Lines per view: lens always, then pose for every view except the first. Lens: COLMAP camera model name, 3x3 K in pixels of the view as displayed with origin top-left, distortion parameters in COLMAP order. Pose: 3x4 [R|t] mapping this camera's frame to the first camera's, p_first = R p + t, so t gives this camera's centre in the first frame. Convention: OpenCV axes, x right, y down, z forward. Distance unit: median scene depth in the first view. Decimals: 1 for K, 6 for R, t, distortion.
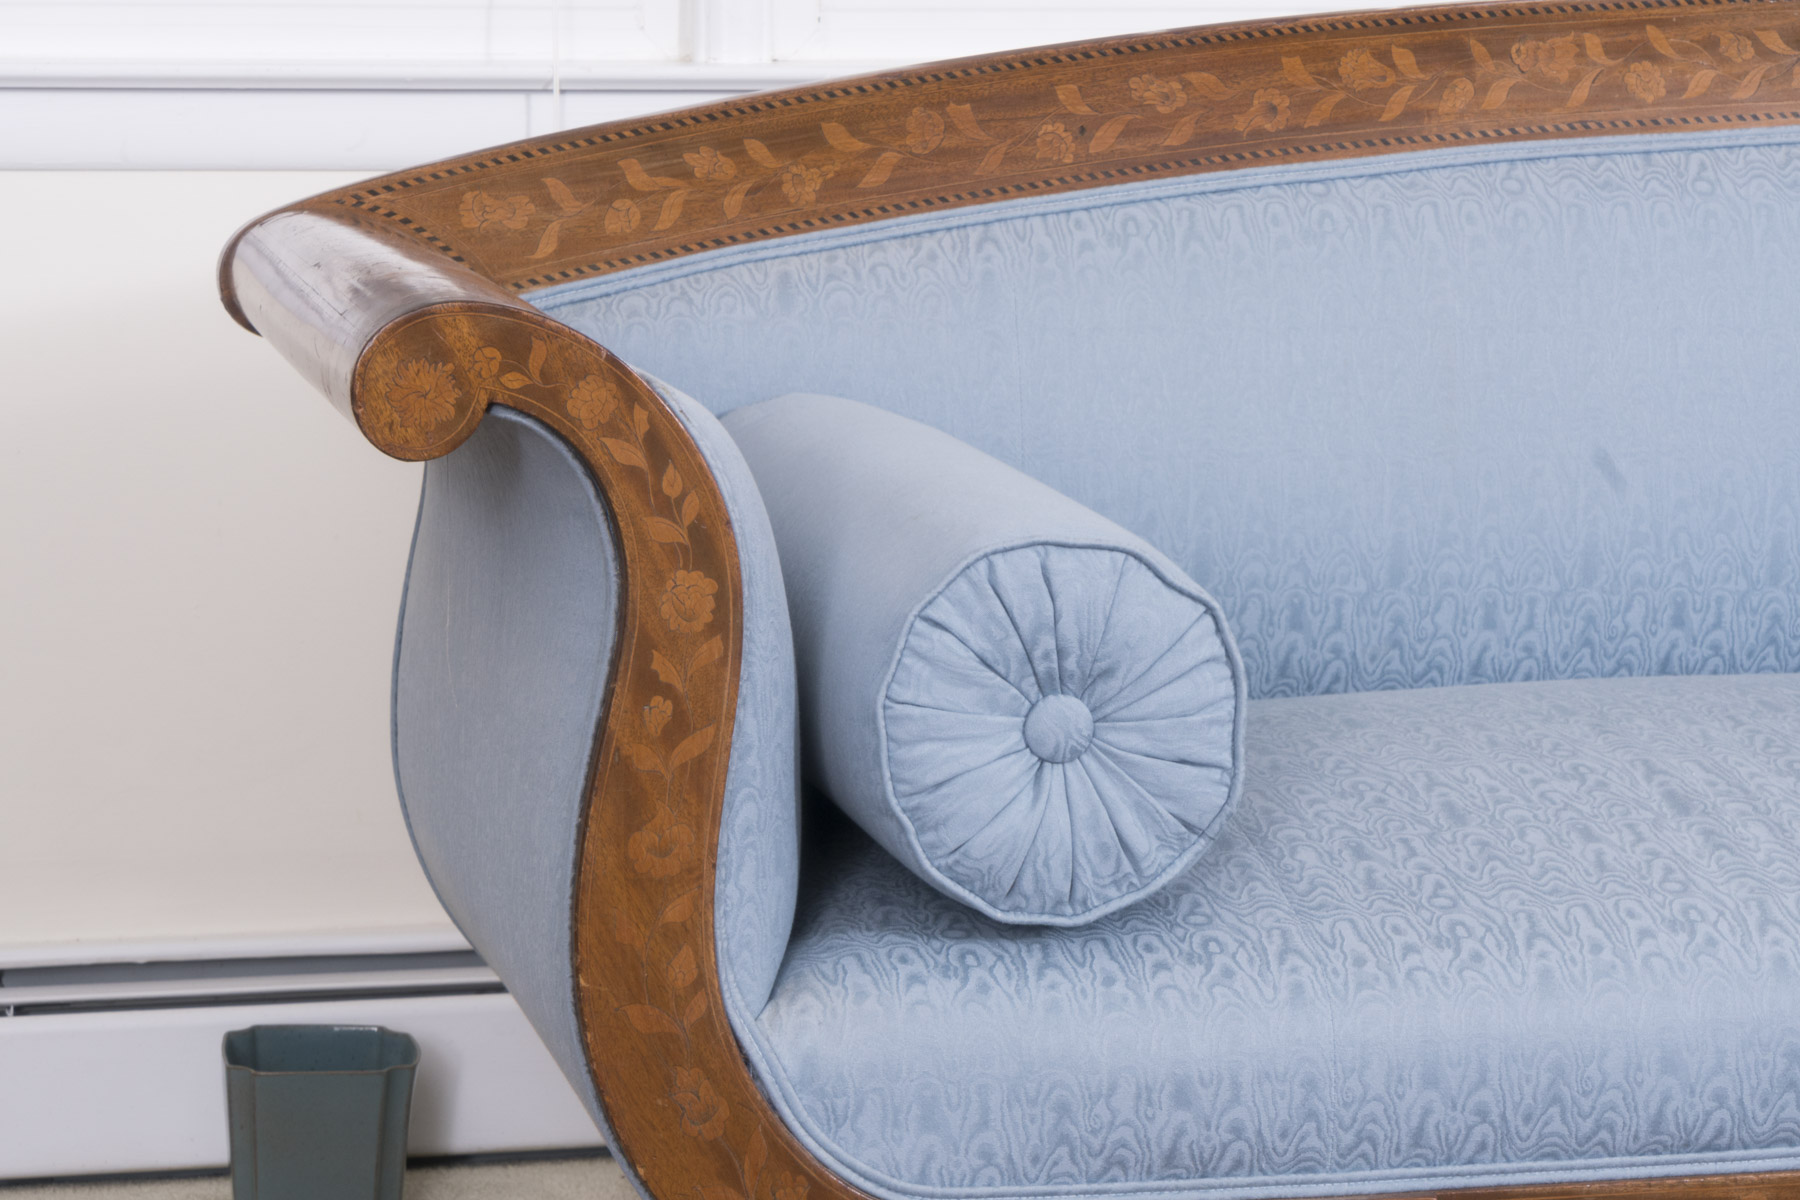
lens RADIAL K [[4609.2, 0, 896.3], [0, 4609.2, 619.8], [0, 0, 1]] dist [0.038866, 0.000000]
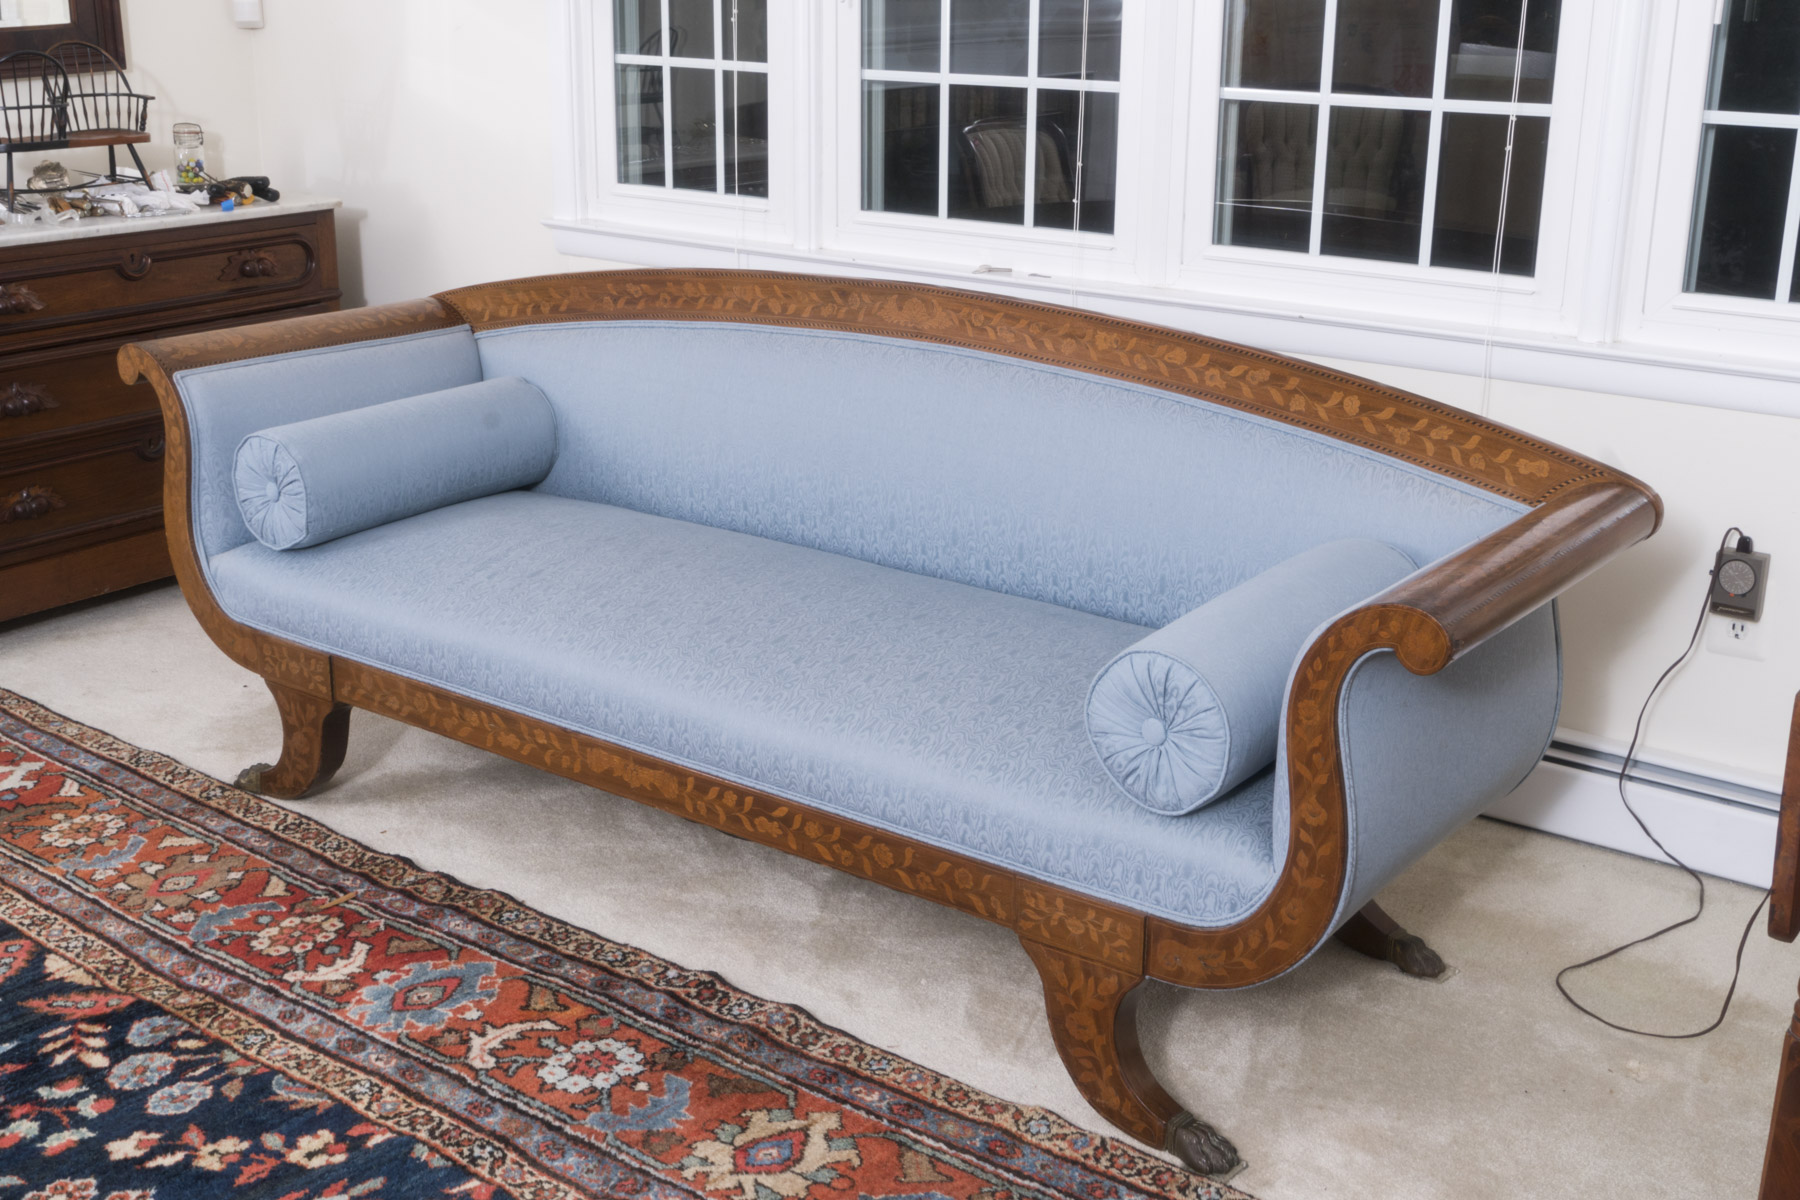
lens RADIAL K [[2068.9, 0, 899.9], [0, 2068.9, 605.2], [0, 0, 1]] dist [0.006572, 0.000000]
pose [[0.638972, 0.231764, -0.733485, 1.150300], [-0.125807, 0.972179, 0.197589, -0.198883], [0.758873, -0.033976, 0.650352, 0.286199]]
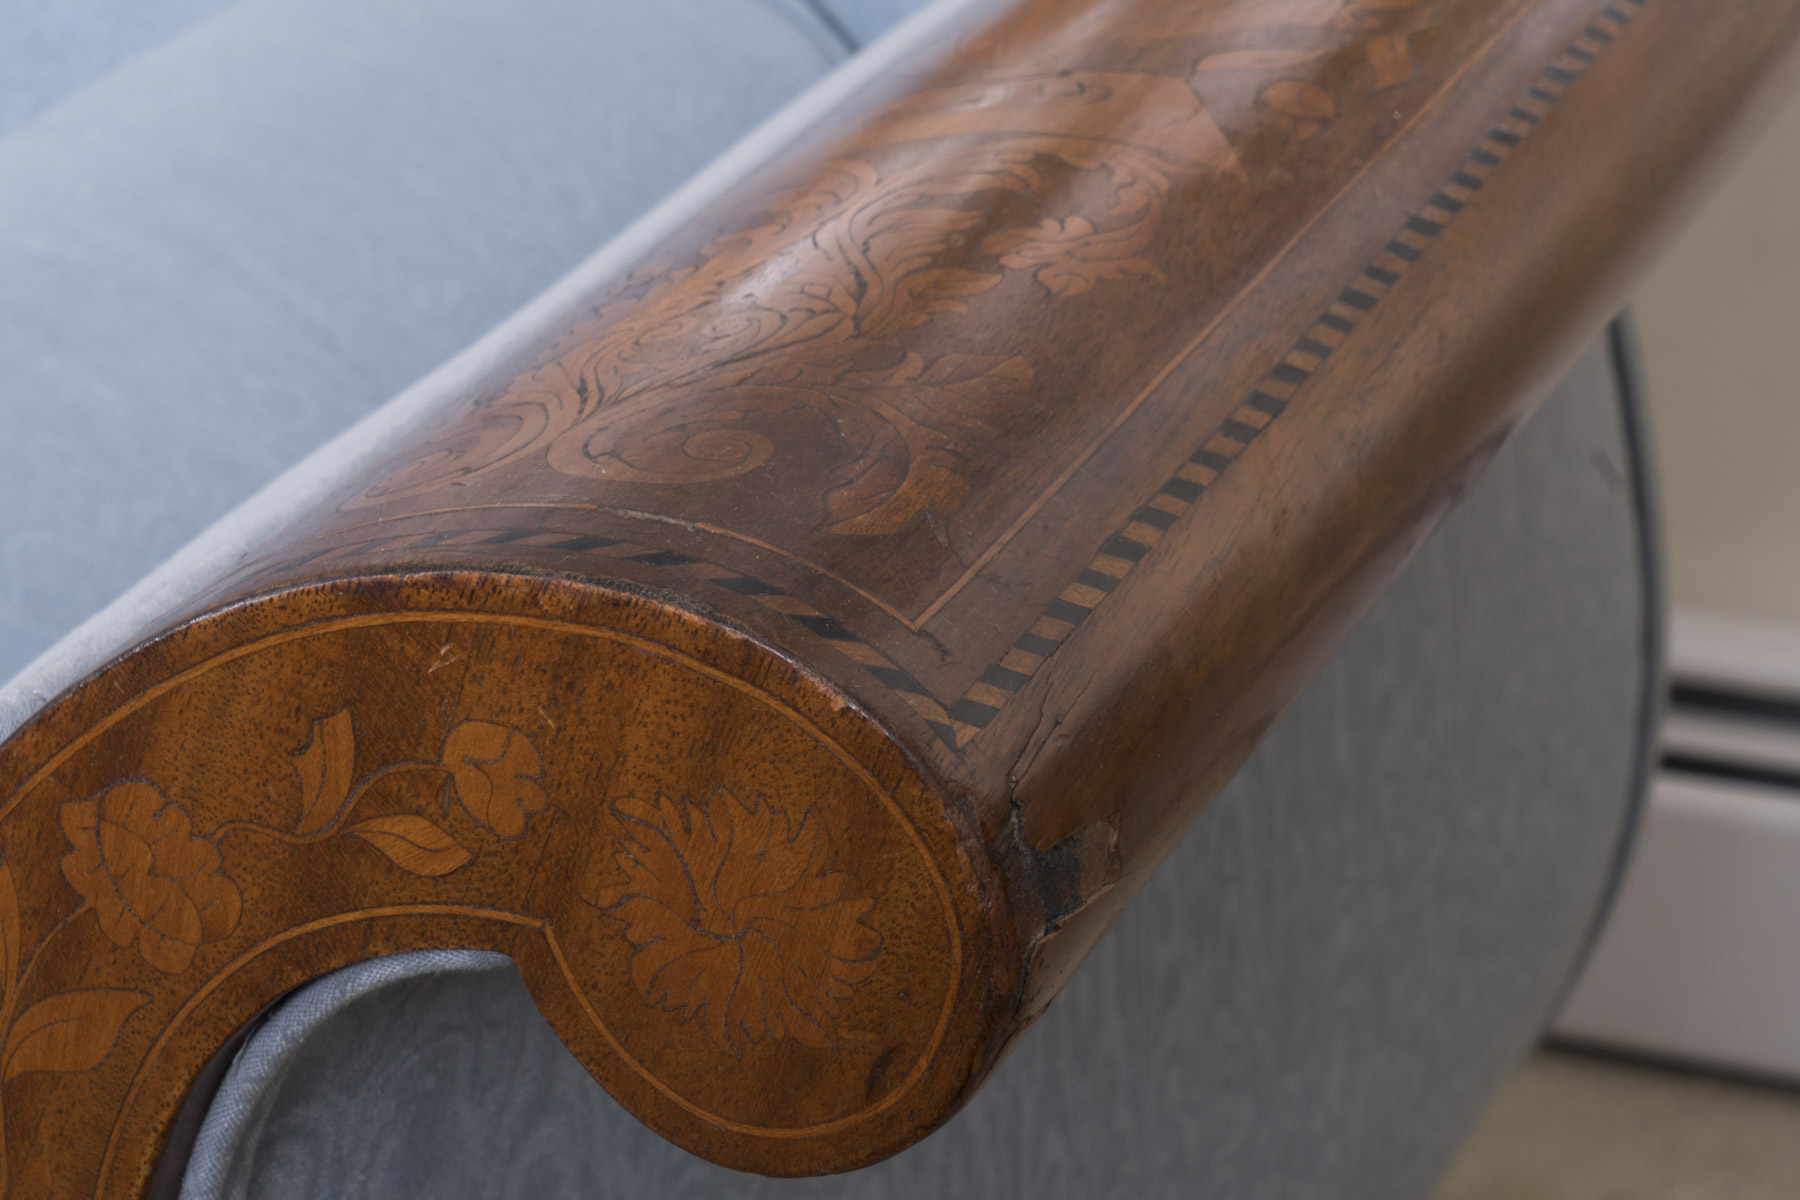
lens RADIAL K [[5142.0, 0, 900.0], [0, 5142.0, 601.2], [0, 0, 1]] dist [0.174944, 0.000000]
pose [[0.803804, 0.207301, -0.557607, 0.835409], [-0.055588, 0.959393, 0.276542, -0.127796], [0.592292, -0.191290, 0.782687, 0.770793]]
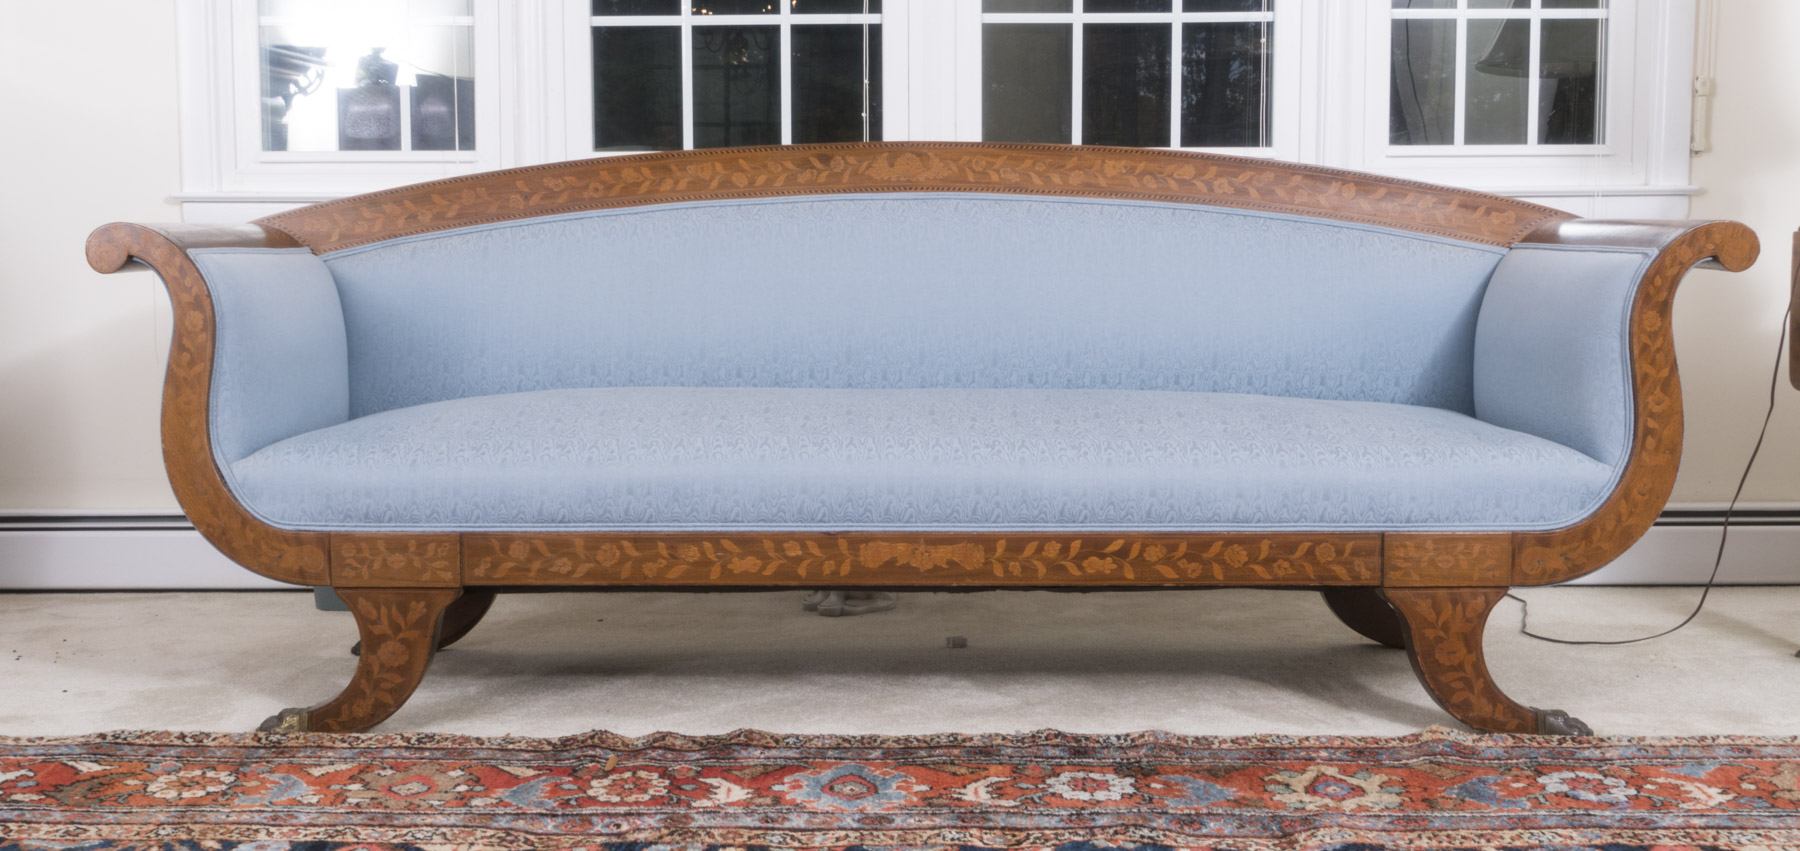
lens RADIAL K [[2077.2, 0, 844.7], [0, 2077.2, 448.2], [0, 0, 1]] dist [-0.002546, 0.000000]
pose [[0.971496, 0.014690, -0.236599, 0.531746], [-0.026481, 0.998556, -0.046733, 0.101043], [0.235571, 0.051666, 0.970483, -0.176673]]
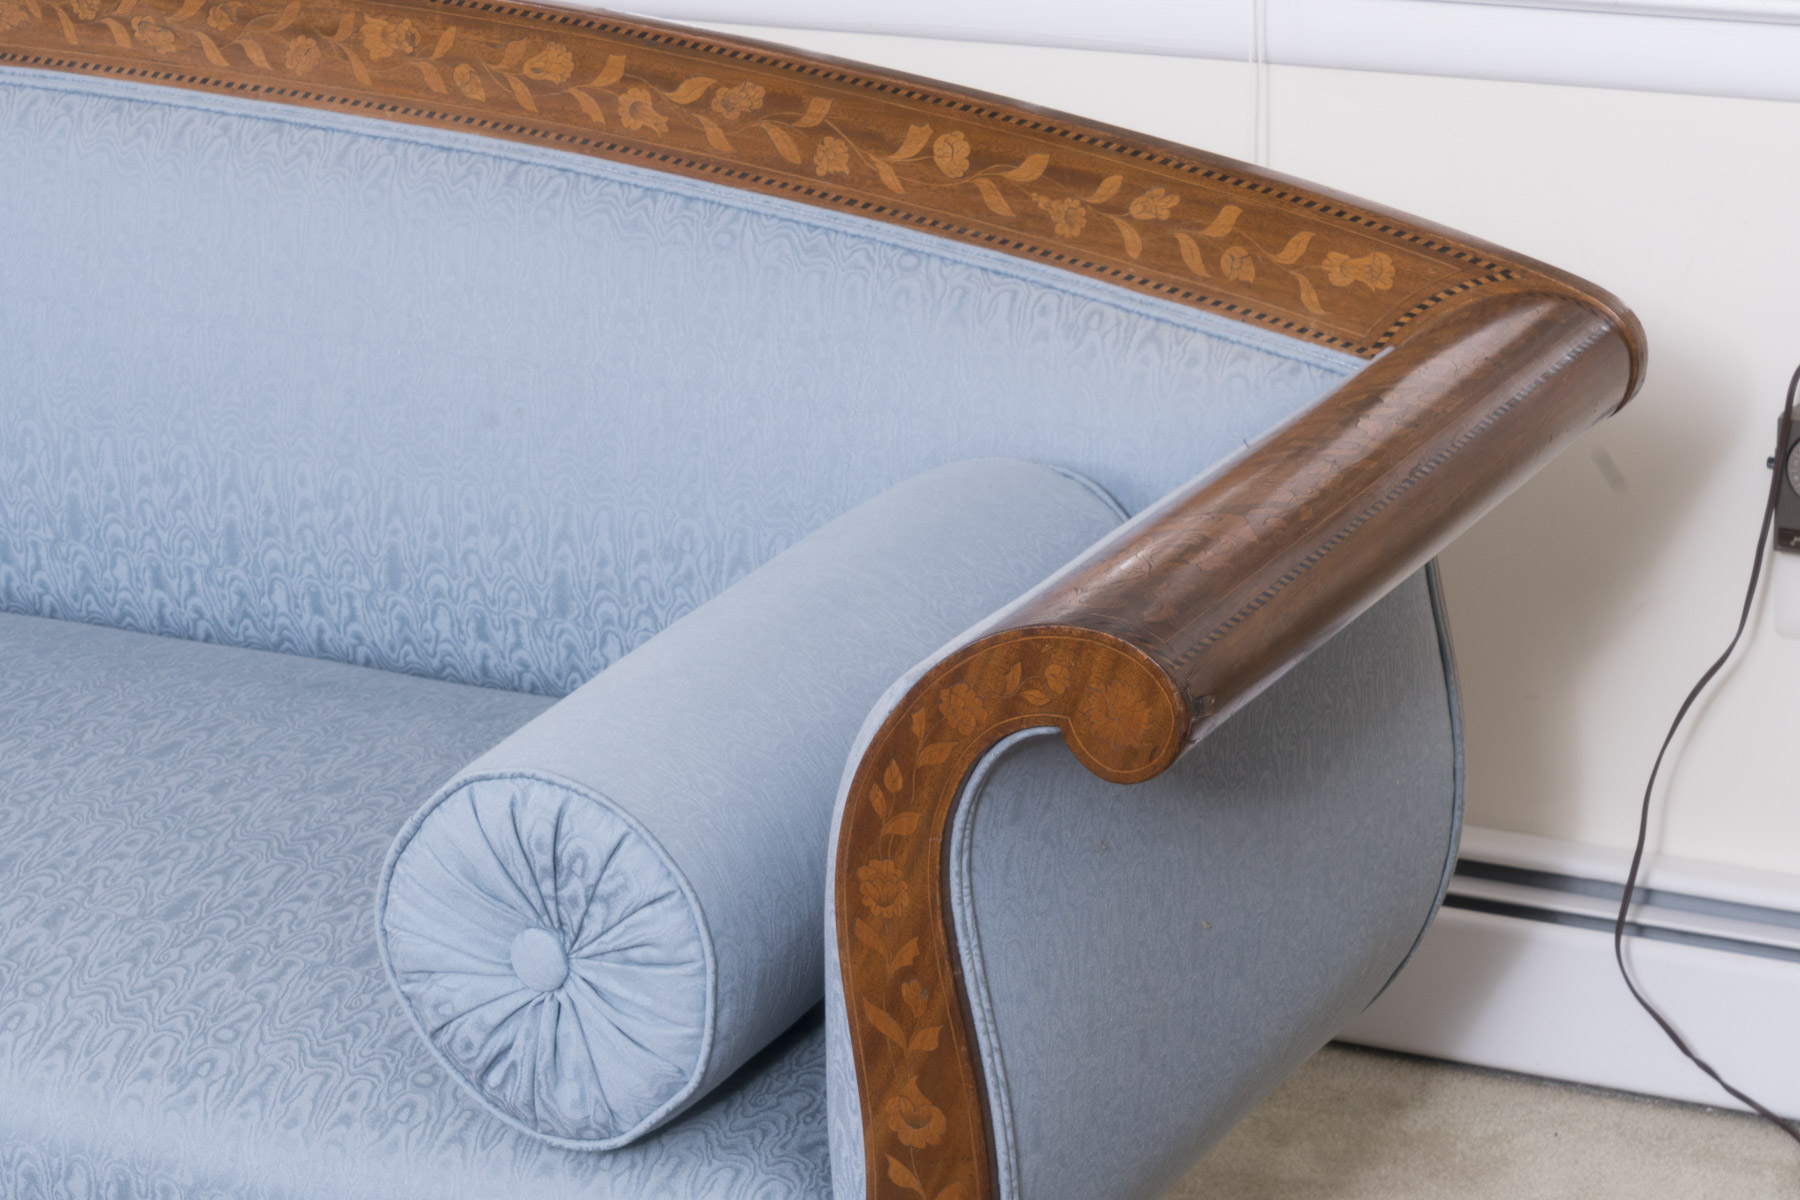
lens RADIAL K [[4609.2, 0, 885.8], [0, 4609.2, 601.1], [0, 0, 1]] dist [0.038866, 0.000000]
pose [[0.770845, 0.176122, -0.612192, 1.135736], [-0.077613, 0.979827, 0.184161, -0.208556], [0.632277, -0.094446, 0.768964, 0.339497]]
